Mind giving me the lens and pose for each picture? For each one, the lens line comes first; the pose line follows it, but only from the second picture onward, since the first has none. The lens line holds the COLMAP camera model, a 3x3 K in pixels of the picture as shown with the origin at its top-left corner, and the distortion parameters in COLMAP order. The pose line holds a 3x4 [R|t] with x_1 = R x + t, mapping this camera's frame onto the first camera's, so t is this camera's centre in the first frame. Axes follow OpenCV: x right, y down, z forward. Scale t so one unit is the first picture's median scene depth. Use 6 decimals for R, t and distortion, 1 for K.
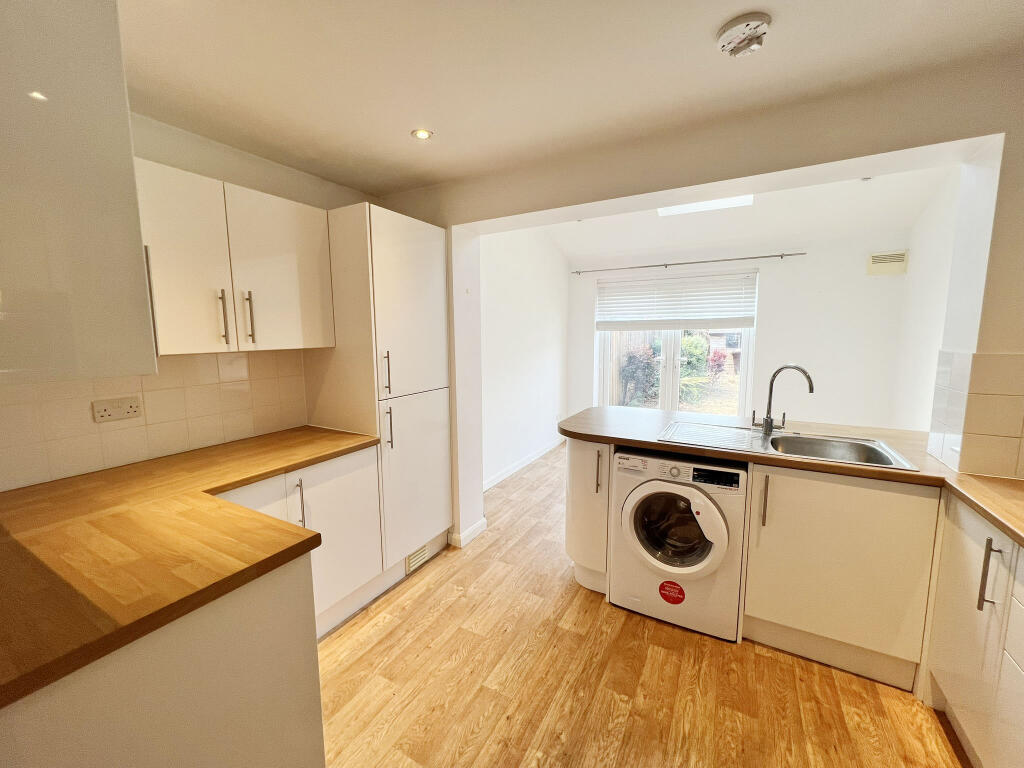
lens RADIAL K [[413.9, 0, 509.8], [0, 413.9, 380.3], [0, 0, 1]] dist [0.001755, 0.000404]
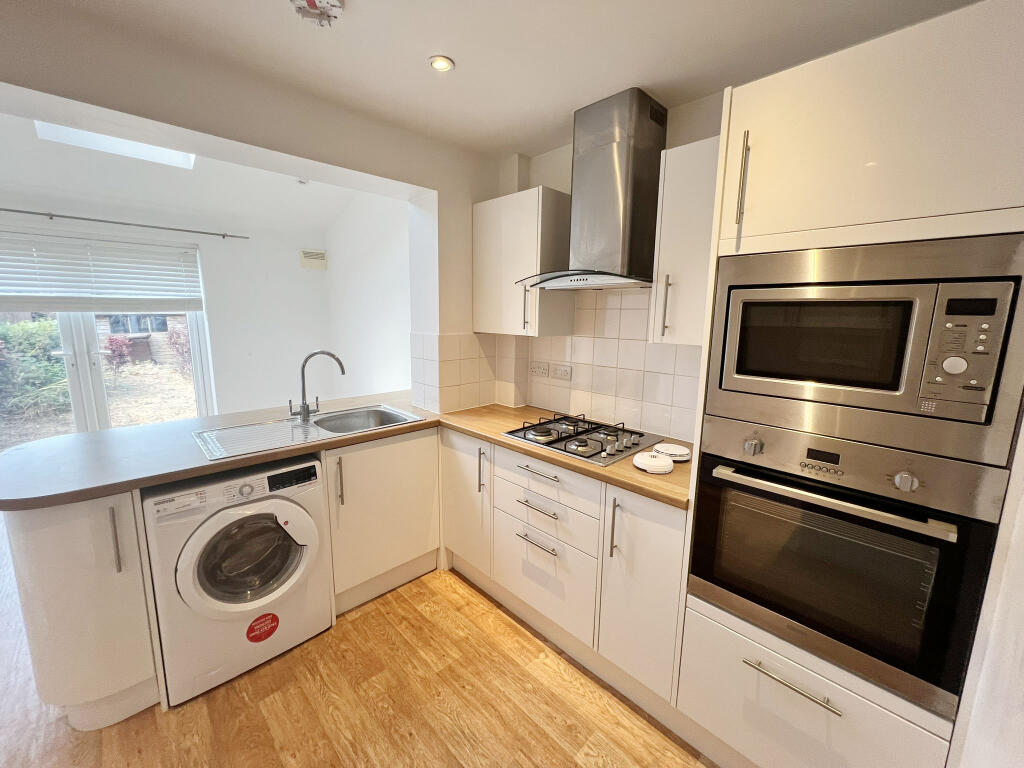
lens RADIAL K [[413.9, 0, 509.8], [0, 413.9, 380.3], [0, 0, 1]] dist [0.001755, 0.000404]
pose [[0.283171, -0.142064, 0.948489, -0.215664], [0.100069, 0.987947, 0.118098, -0.042757], [-0.953835, 0.061472, 0.293974, 0.252088]]
